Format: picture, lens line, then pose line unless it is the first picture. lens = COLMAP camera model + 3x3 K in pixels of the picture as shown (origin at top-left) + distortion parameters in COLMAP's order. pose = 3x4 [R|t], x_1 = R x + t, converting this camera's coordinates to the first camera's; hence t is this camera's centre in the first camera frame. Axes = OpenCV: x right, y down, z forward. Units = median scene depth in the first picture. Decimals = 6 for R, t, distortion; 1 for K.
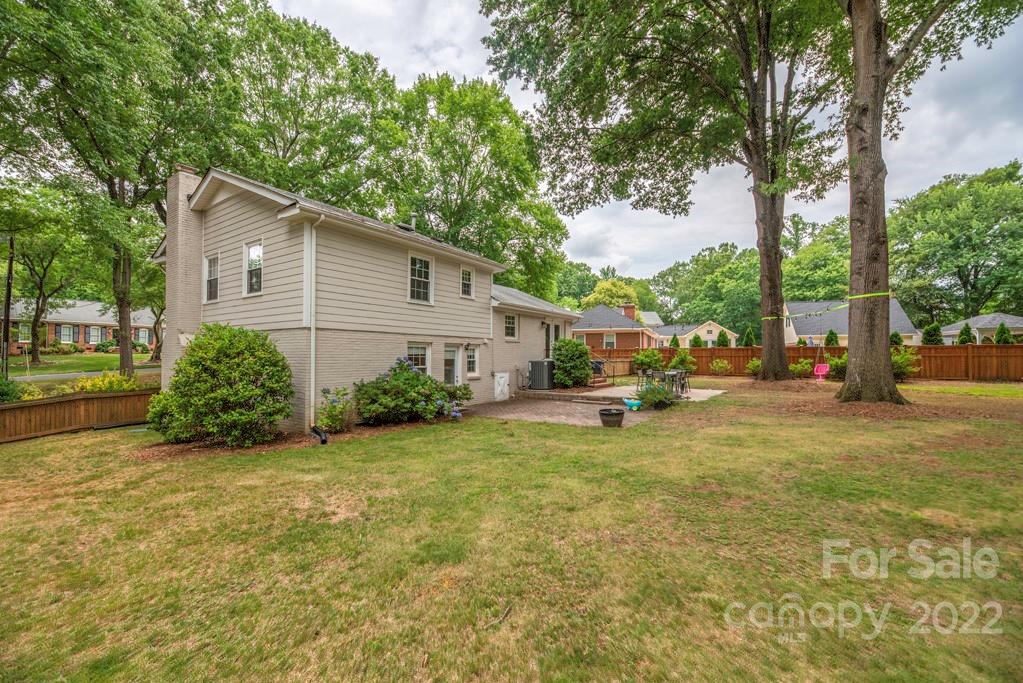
lens RADIAL K [[422.3, 0, 503.1], [0, 422.3, 355.0], [0, 0, 1]] dist [-0.002093, -0.000623]
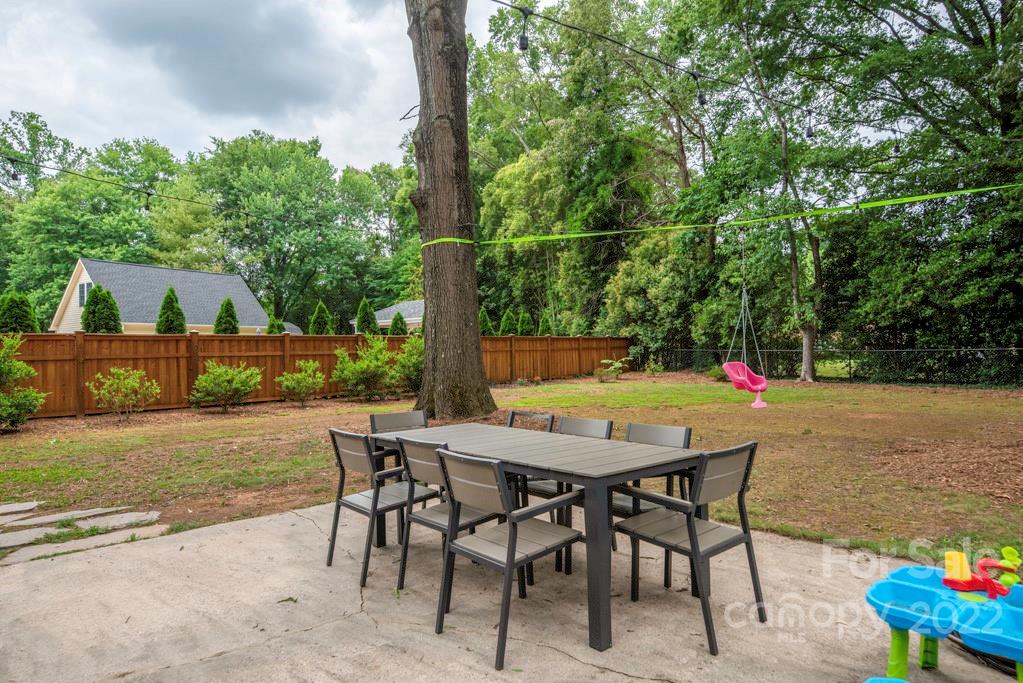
lens RADIAL K [[609.0, 0, 514.1], [0, 609.0, 336.8], [0, 0, 1]] dist [0.001349, -0.000094]
pose [[0.211507, 0.022531, 0.977117, 0.098411], [0.021452, 0.999386, -0.027688, 0.005805], [-0.977141, 0.026818, 0.210893, 0.582308]]
